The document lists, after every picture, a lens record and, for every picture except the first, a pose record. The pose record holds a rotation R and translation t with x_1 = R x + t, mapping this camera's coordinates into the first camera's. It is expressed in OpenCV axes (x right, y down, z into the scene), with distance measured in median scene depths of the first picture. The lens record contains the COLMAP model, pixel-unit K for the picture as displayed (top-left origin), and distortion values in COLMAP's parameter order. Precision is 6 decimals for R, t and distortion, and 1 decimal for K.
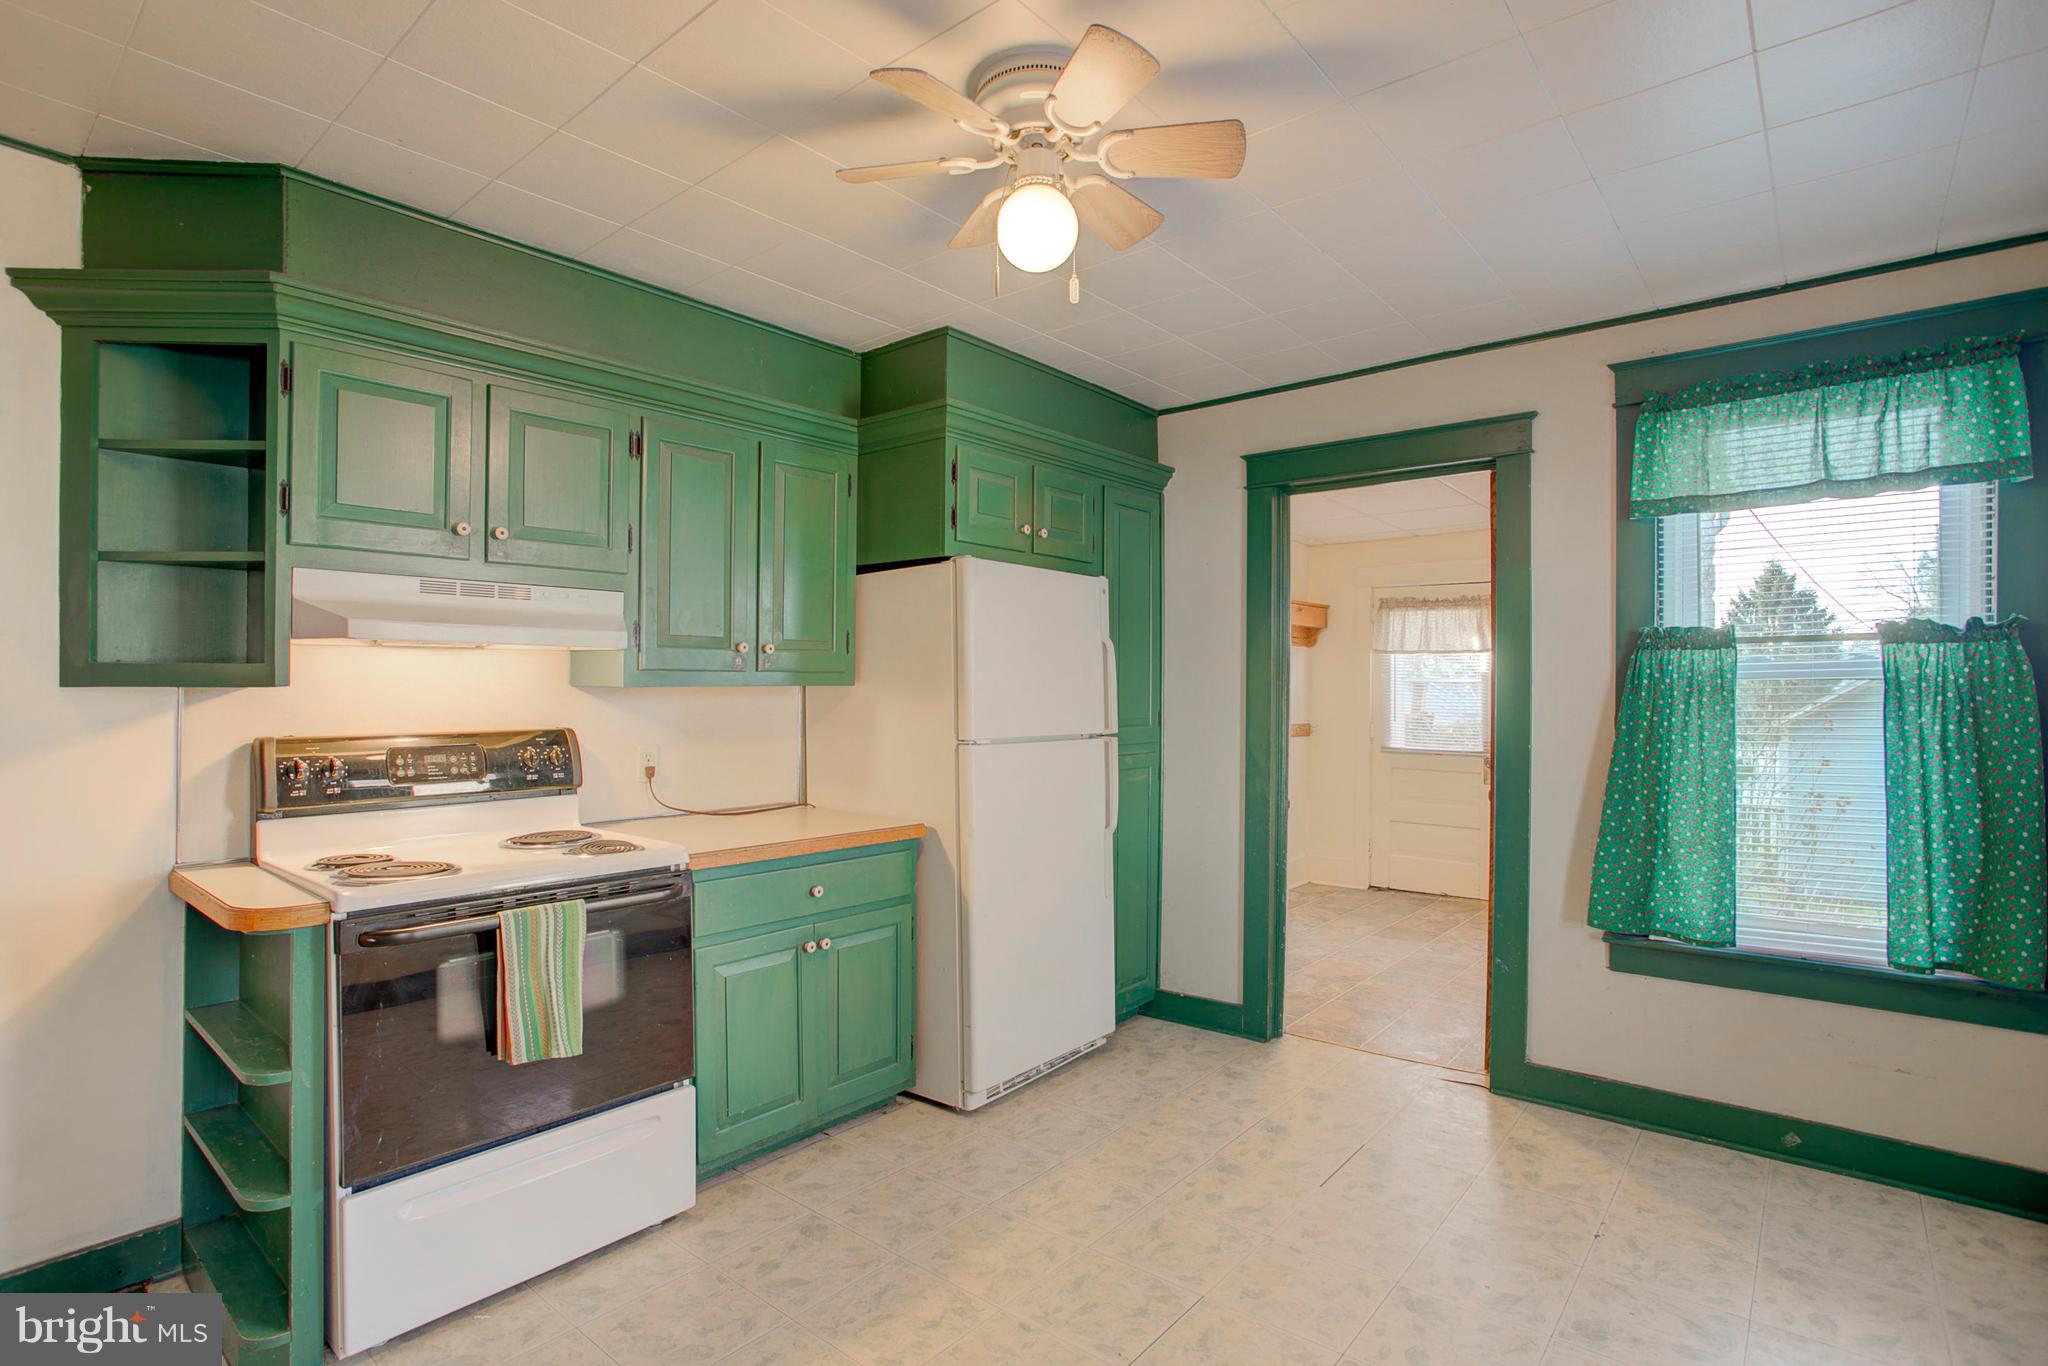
lens RADIAL K [[1003.4, 0, 1021.1], [0, 1003.4, 669.8], [0, 0, 1]] dist [-0.080841, 0.032466]
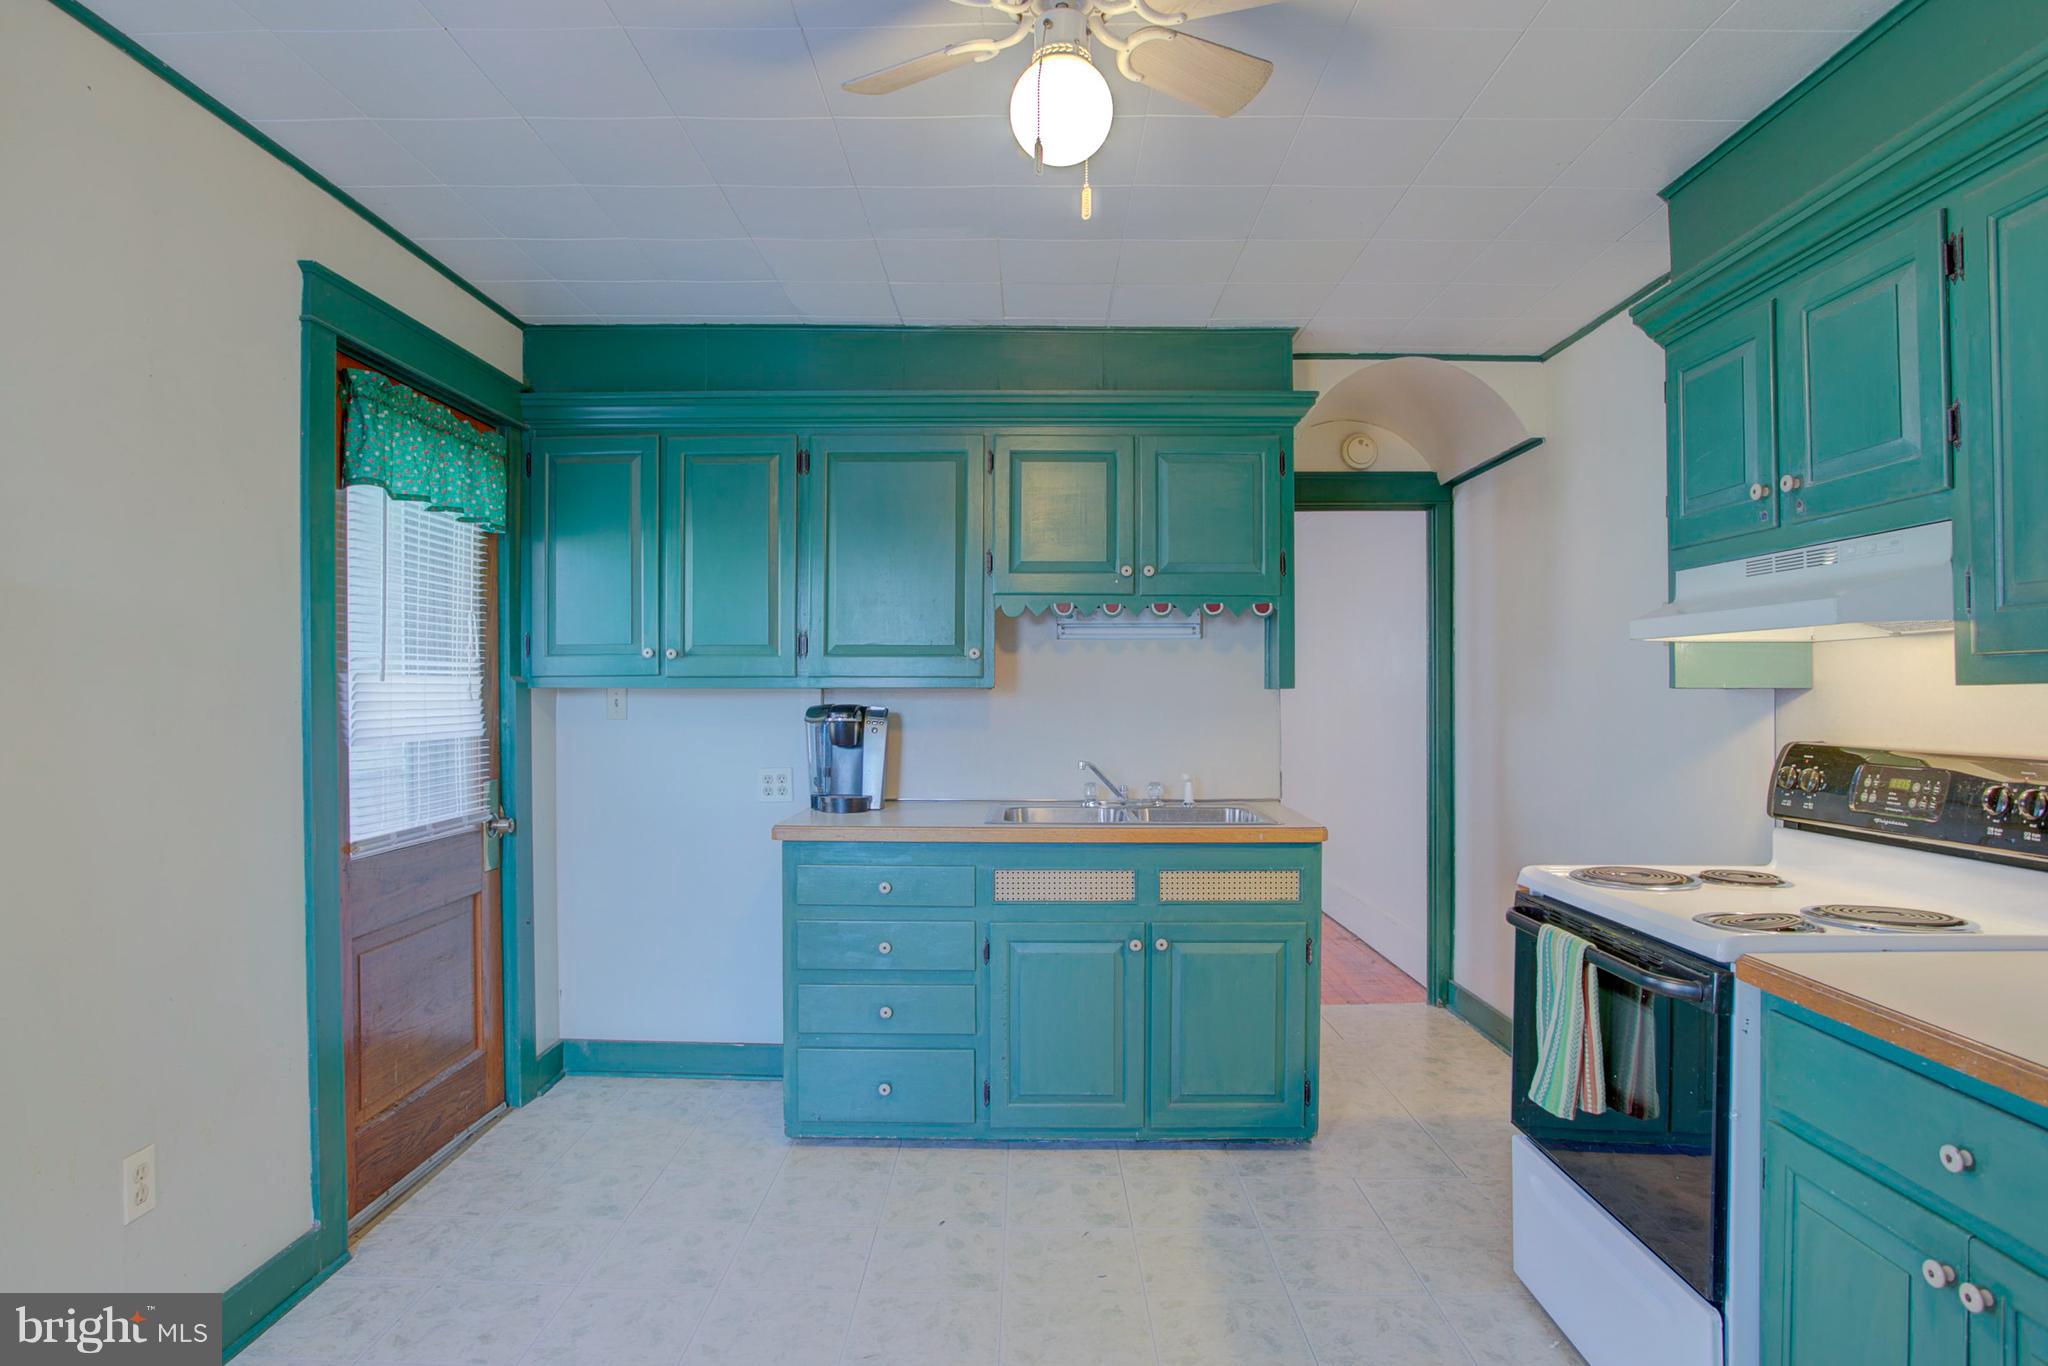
lens RADIAL K [[1154.0, 0, 1012.3], [0, 1154.0, 683.9], [0, 0, 1]] dist [-0.069757, 0.001544]
pose [[-0.771108, -0.006371, -0.636672, 0.393019], [0.009808, 0.999712, -0.021883, 0.022556], [0.636629, -0.023119, -0.770824, 1.046102]]
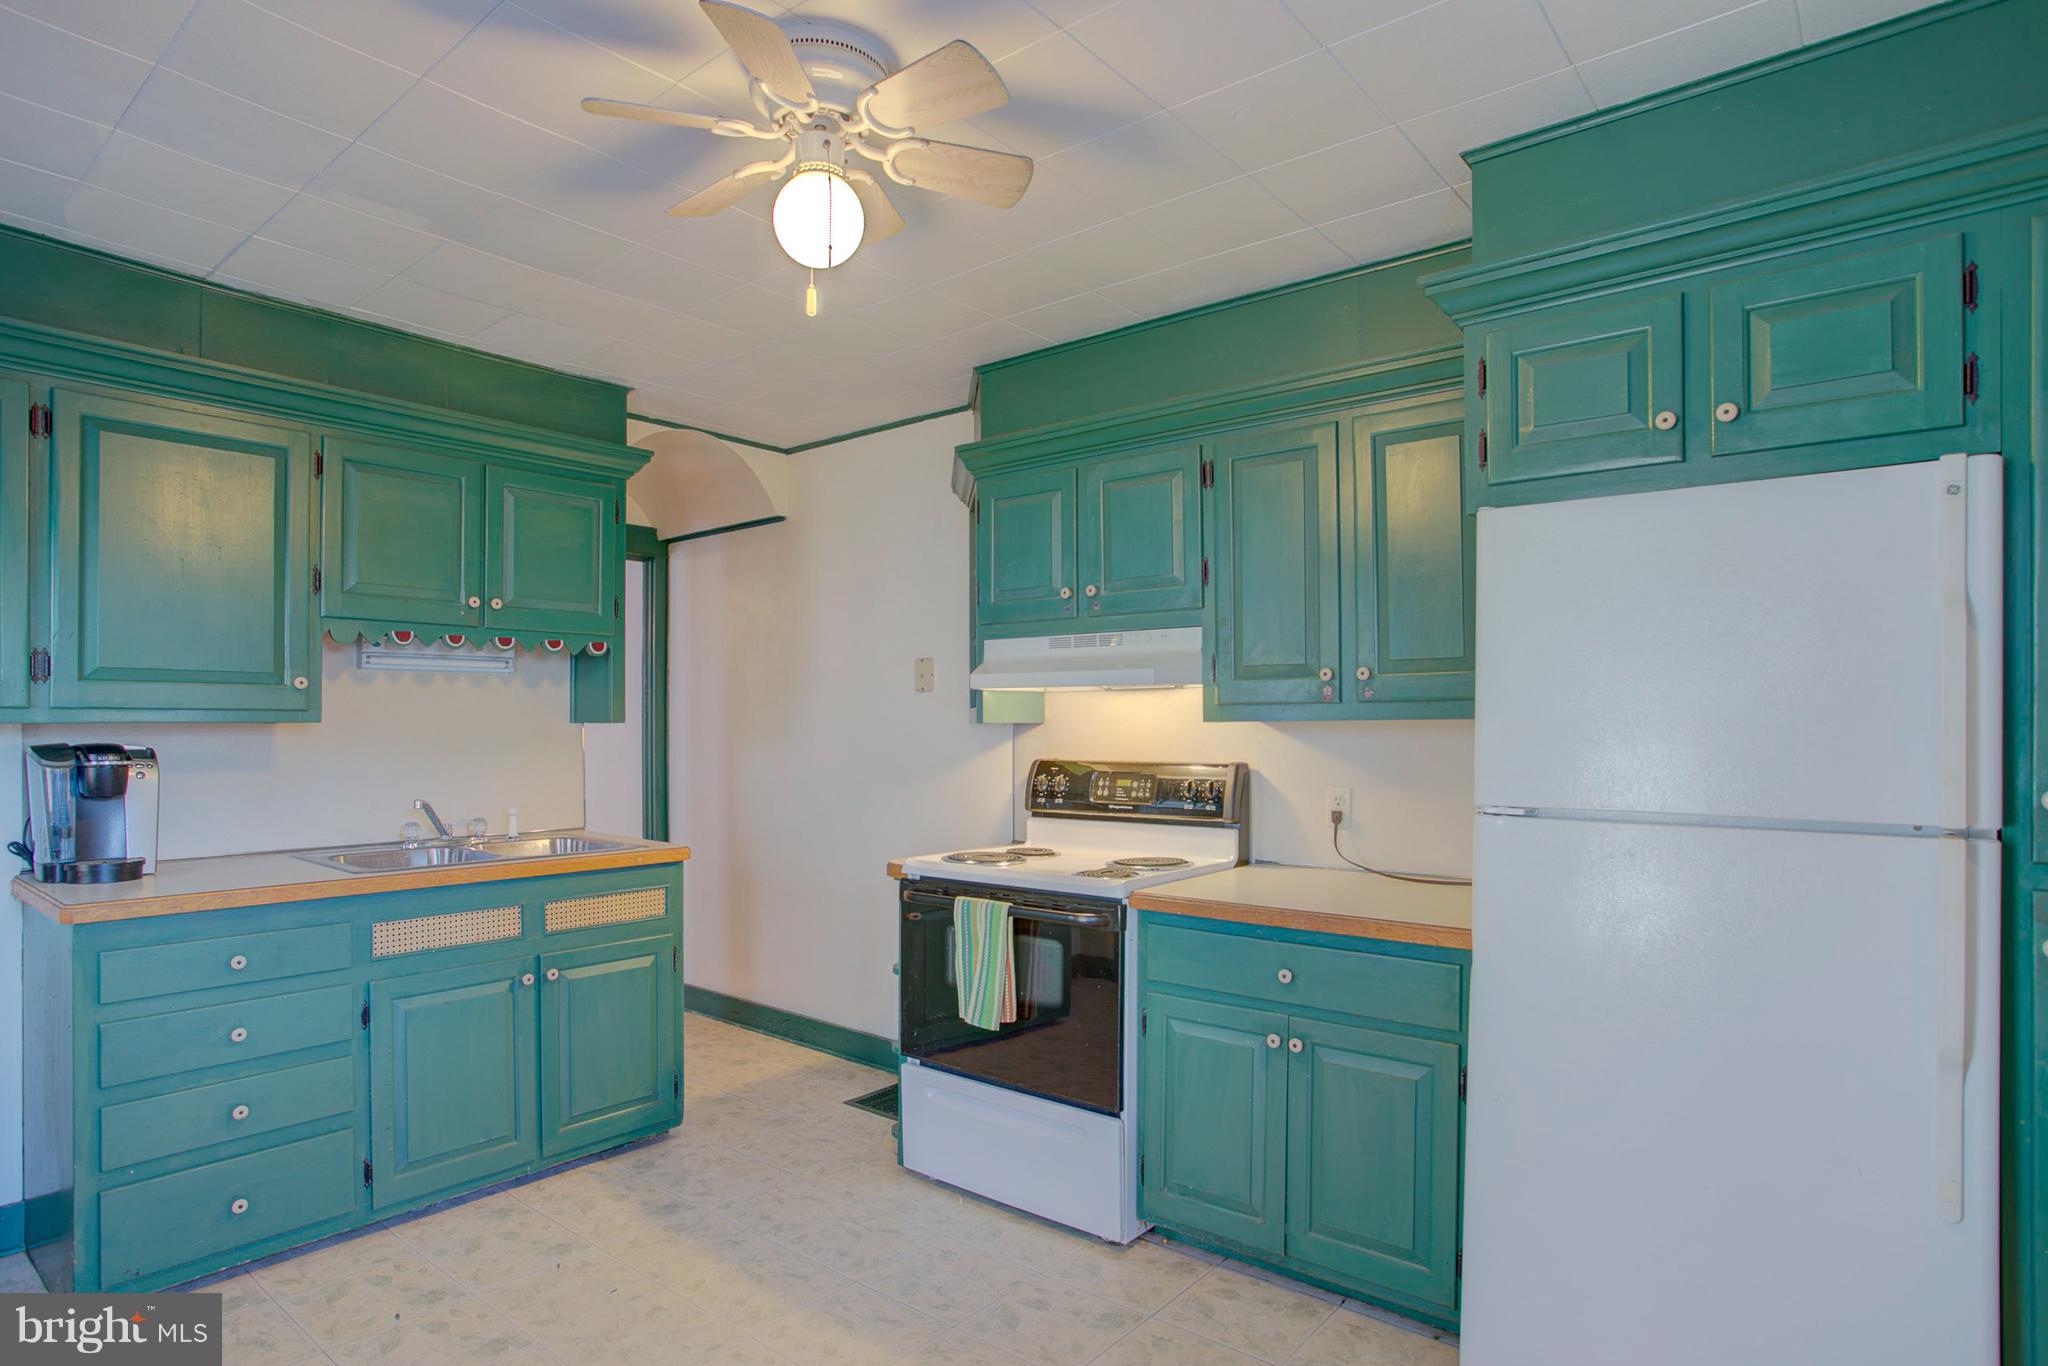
lens RADIAL K [[1094.3, 0, 1018.5], [0, 1094.3, 736.4], [0, 0, 1]] dist [-0.036907, 0.001071]
pose [[0.007214, 0.009604, -0.999928, 0.635777], [0.018932, 0.999773, 0.009739, 0.015820], [0.999795, -0.019001, 0.007031, 0.740828]]
